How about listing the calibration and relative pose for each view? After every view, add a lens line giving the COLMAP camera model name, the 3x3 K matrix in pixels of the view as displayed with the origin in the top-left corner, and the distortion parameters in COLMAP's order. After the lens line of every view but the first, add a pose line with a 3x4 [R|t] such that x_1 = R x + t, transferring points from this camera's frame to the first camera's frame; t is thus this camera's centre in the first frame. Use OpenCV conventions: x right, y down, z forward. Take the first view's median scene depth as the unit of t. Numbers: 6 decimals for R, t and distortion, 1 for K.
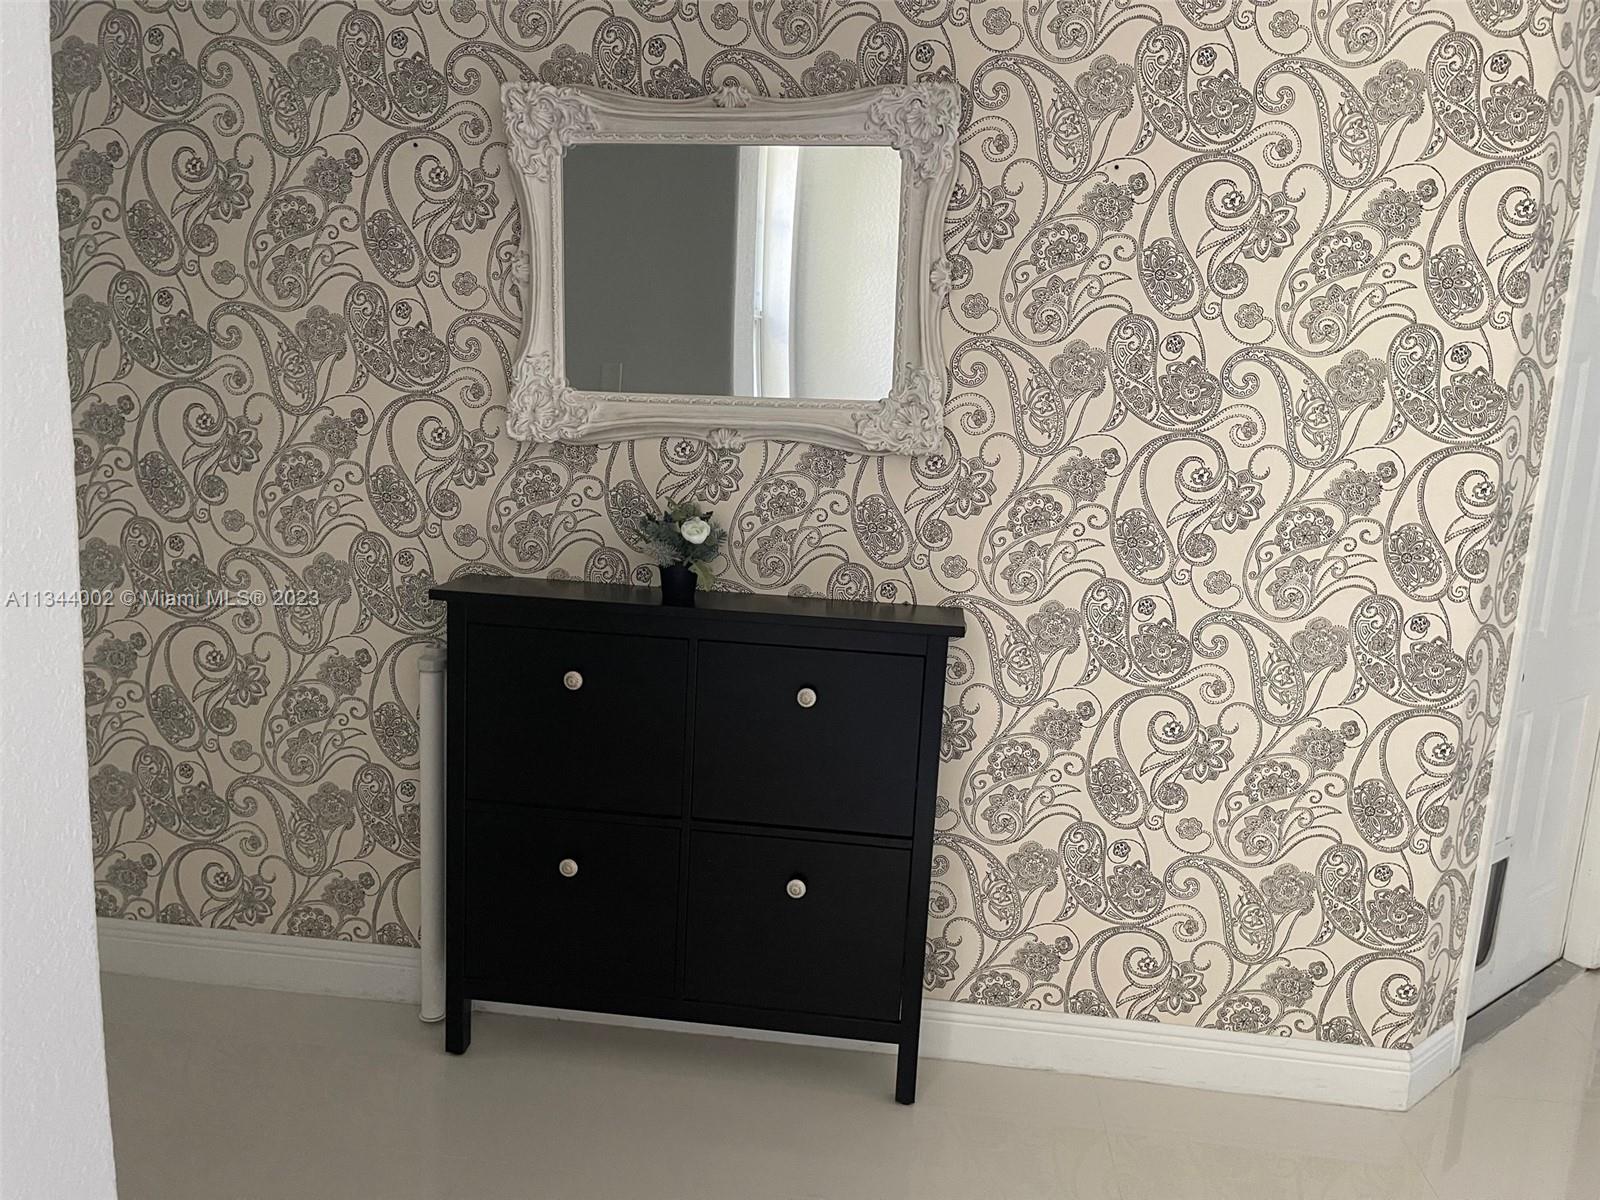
lens RADIAL K [[1212.9, 0, 806.9], [0, 1212.9, 584.4], [0, 0, 1]] dist [0.068570, -0.086829]
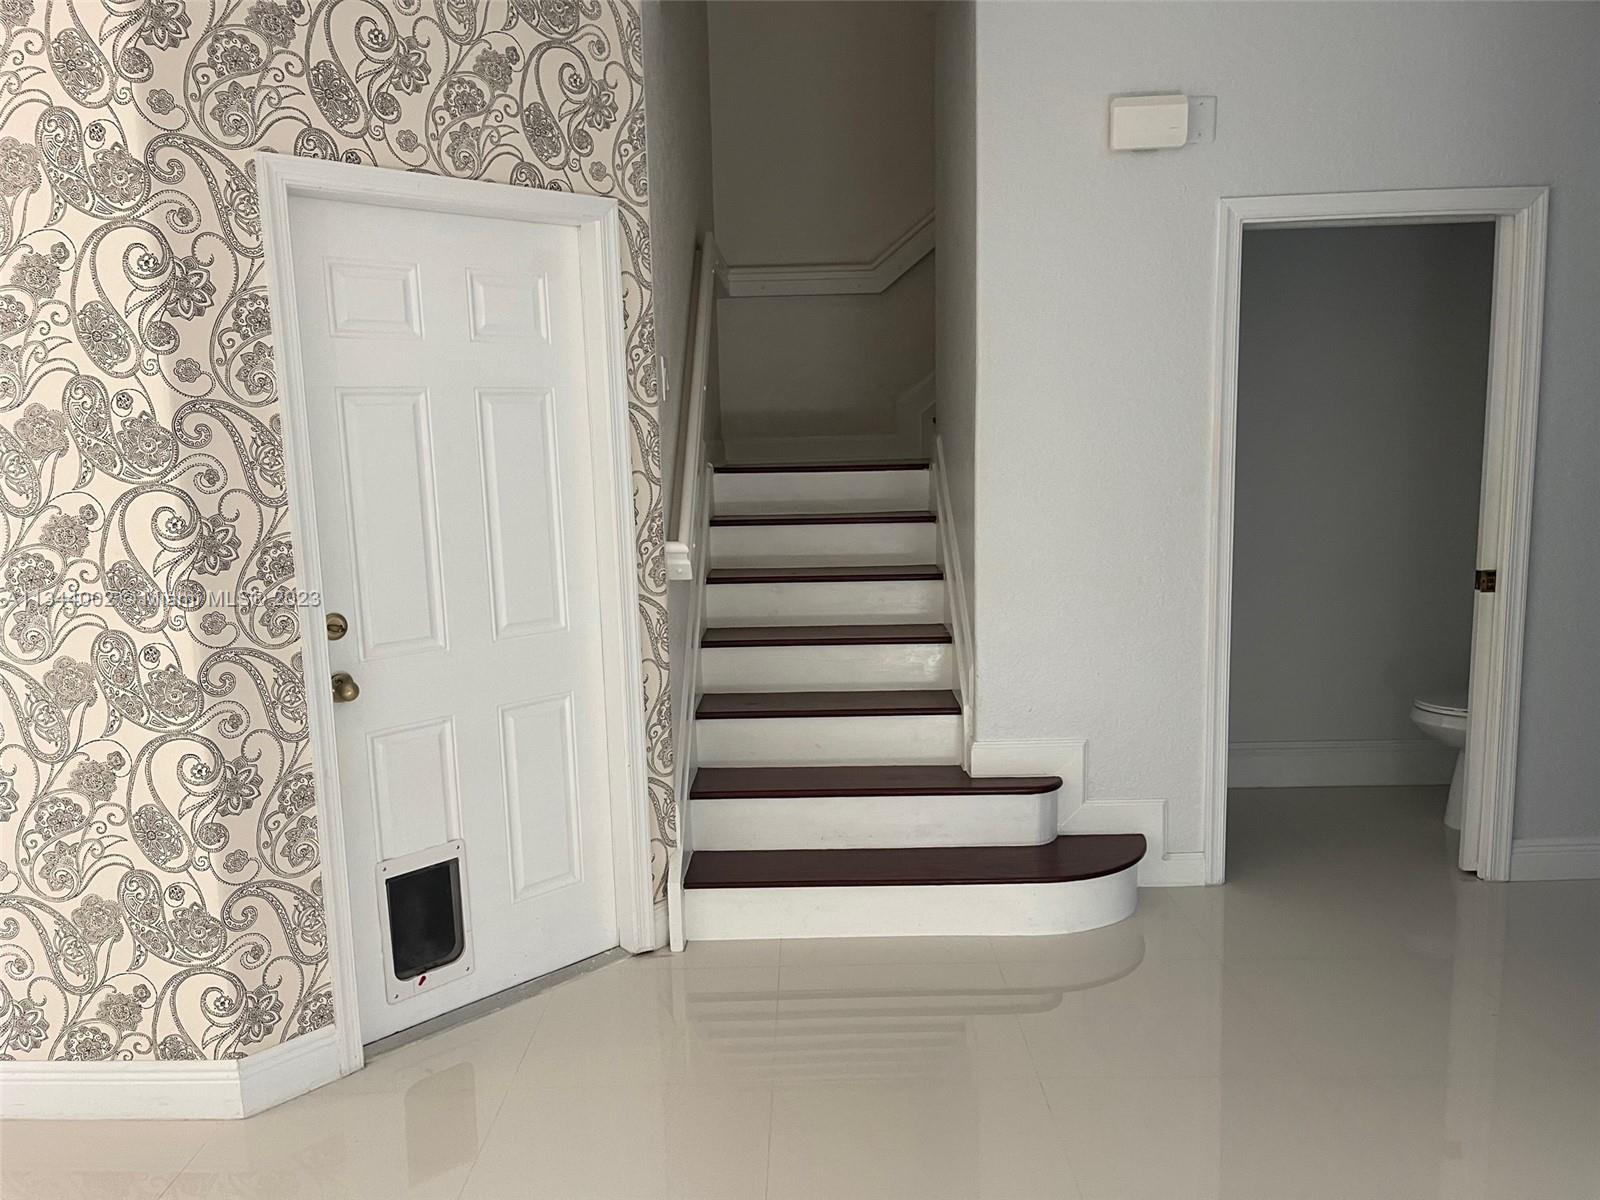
lens RADIAL K [[1212.9, 0, 803.3], [0, 1212.9, 590.5], [0, 0, 1]] dist [0.068570, -0.086829]
pose [[0.992812, -0.089278, 0.079713, 0.892717], [0.092076, 0.995233, -0.032144, 0.058017], [-0.076463, 0.039253, 0.996299, -0.091902]]
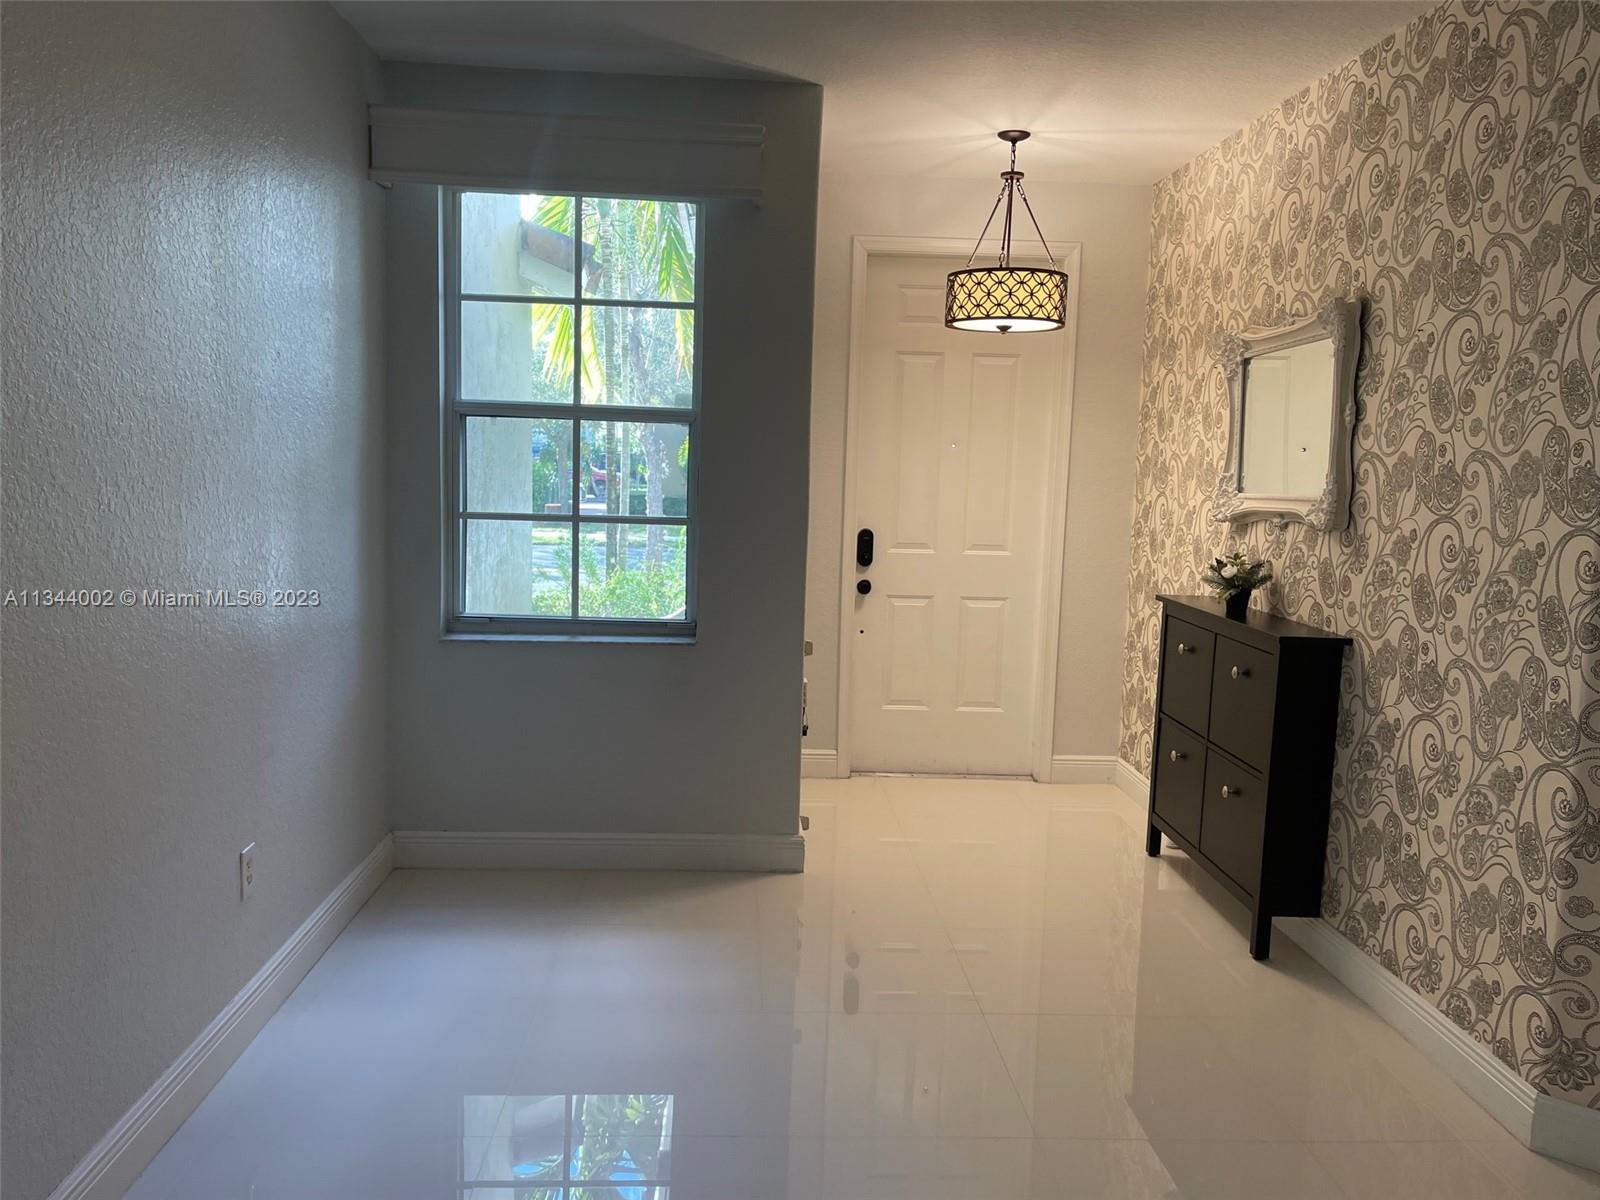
lens RADIAL K [[1212.9, 0, 805.1], [0, 1212.9, 600.1], [0, 0, 1]] dist [0.068570, -0.086829]
pose [[0.170186, 0.075022, -0.982552, 1.357581], [-0.209040, 0.977153, 0.038402, 0.051350], [0.962984, 0.198858, 0.181981, 0.101443]]
